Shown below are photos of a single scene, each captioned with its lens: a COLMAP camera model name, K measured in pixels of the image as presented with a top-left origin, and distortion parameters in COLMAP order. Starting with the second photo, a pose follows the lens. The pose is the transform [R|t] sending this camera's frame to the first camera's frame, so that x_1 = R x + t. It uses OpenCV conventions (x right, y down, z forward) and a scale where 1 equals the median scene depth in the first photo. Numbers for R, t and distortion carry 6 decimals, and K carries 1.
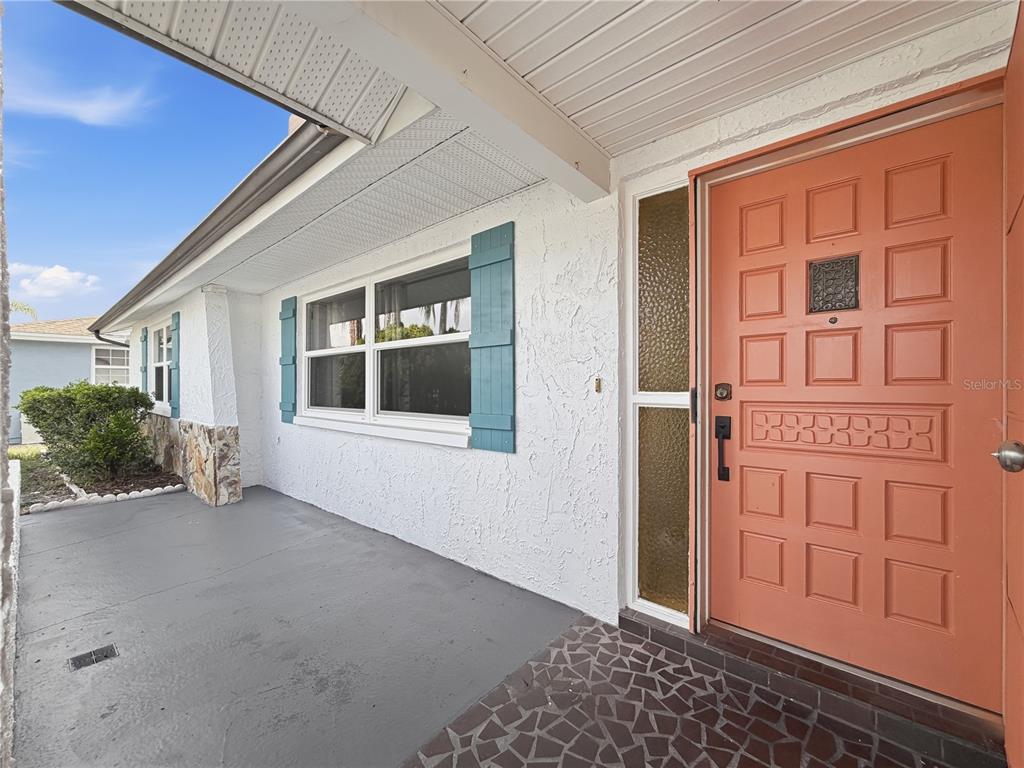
lens RADIAL K [[412.6, 0, 512.0], [0, 412.6, 384.0], [0, 0, 1]] dist [0.000433, -0.000151]
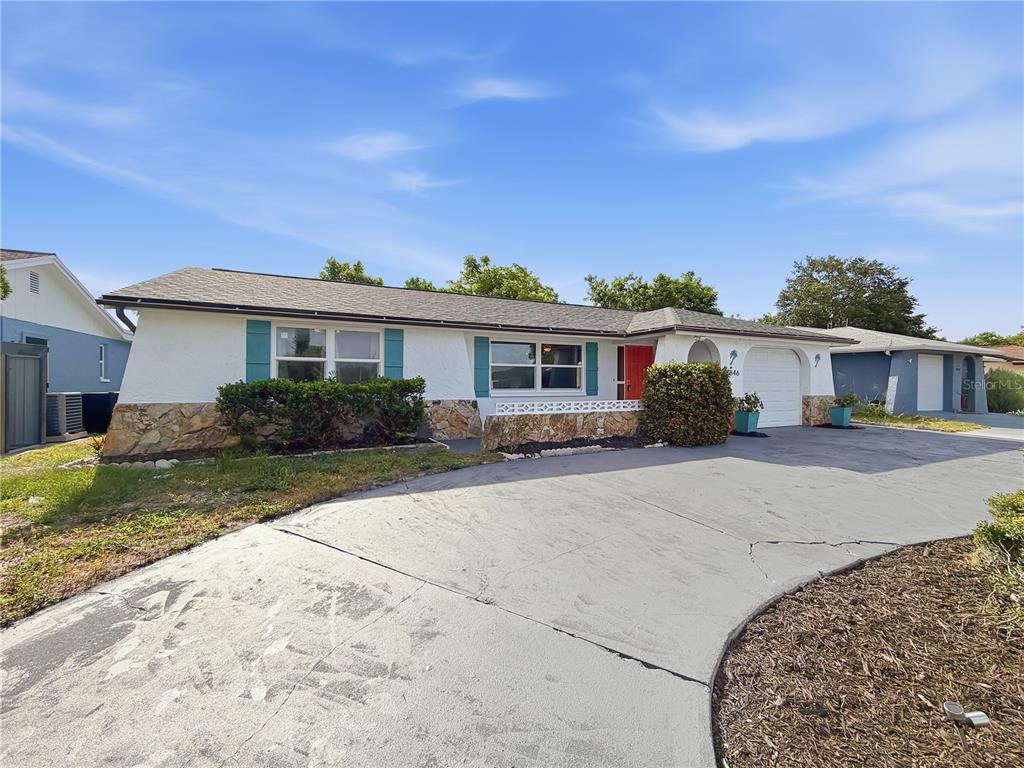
lens RADIAL K [[412.0, 0, 510.1], [0, 412.0, 375.8], [0, 0, 1]] dist [-0.001206, -0.000099]
pose [[0.415965, 0.010713, 0.909318, -3.099515], [-0.010110, 0.999923, -0.007155, 0.000392], [-0.909324, -0.006217, 0.416041, 0.021553]]
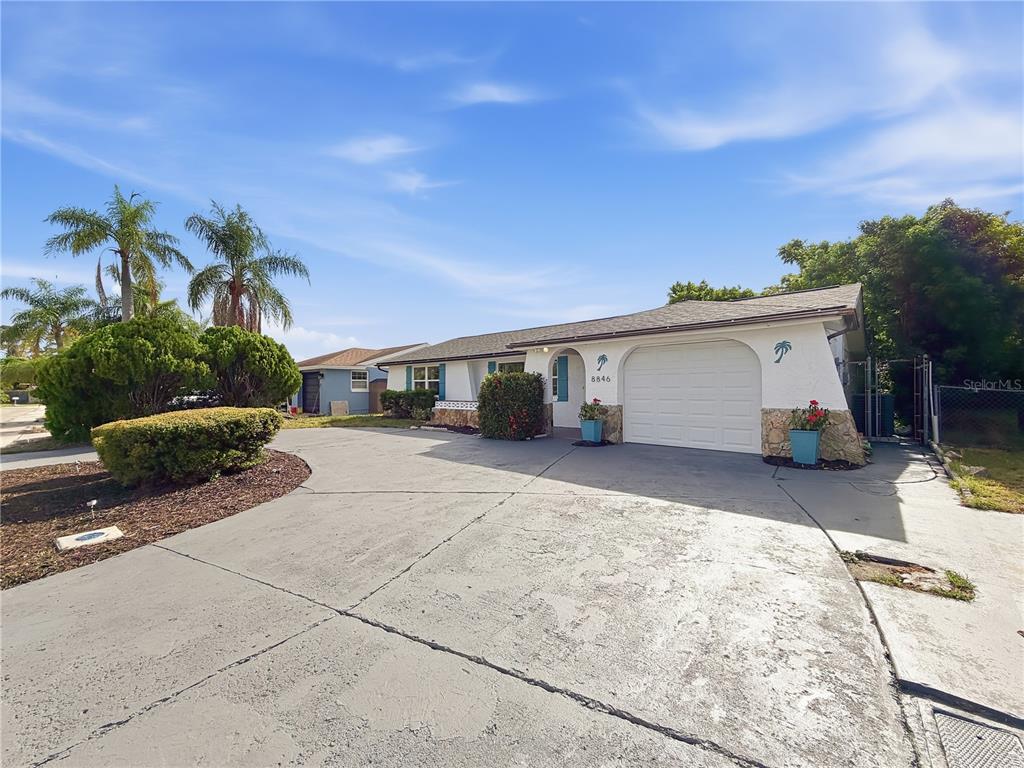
lens RADIAL K [[408.2, 0, 512.0], [0, 408.2, 384.0], [0, 0, 1]] dist [0.000750, -0.000003]
pose [[0.999192, -0.002739, -0.040108, -0.335806], [0.002245, 0.999921, -0.012374, 0.009283], [0.040138, 0.012274, 0.999119, -2.879793]]
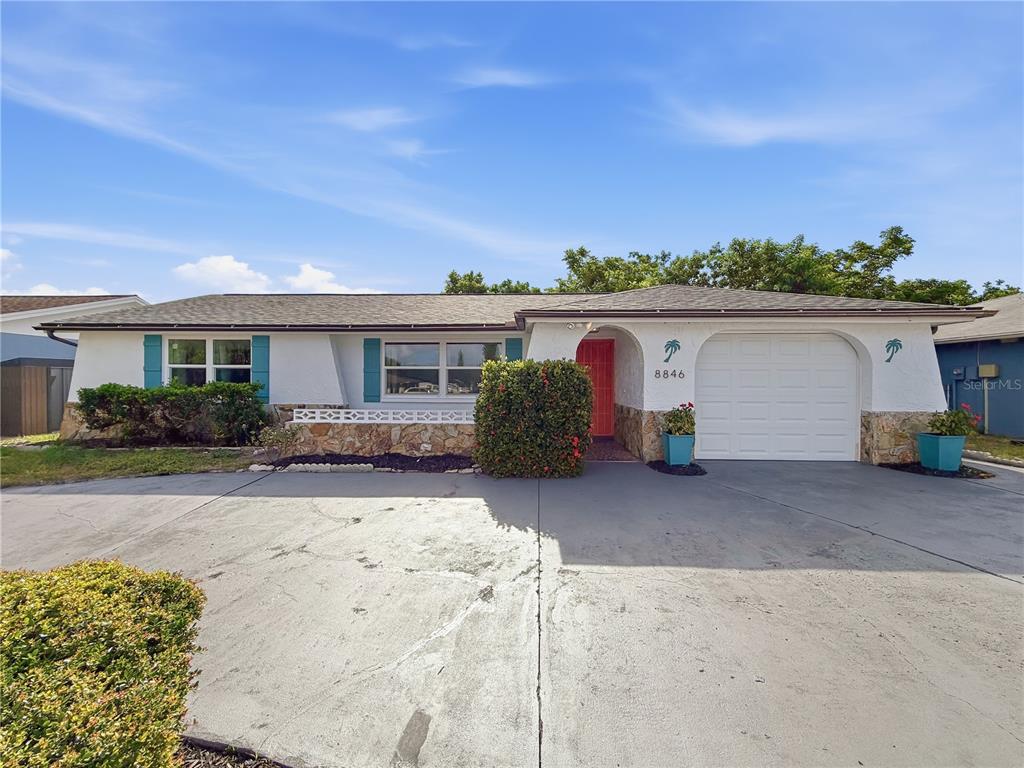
lens RADIAL K [[412.6, 0, 512.0], [0, 412.6, 384.0], [0, 0, 1]] dist [0.000433, -0.000151]
pose [[0.786000, -0.002704, 0.618220, -1.617173], [-0.006855, 0.999891, 0.013089, -0.029559], [-0.618188, -0.014526, 0.785896, -1.243074]]
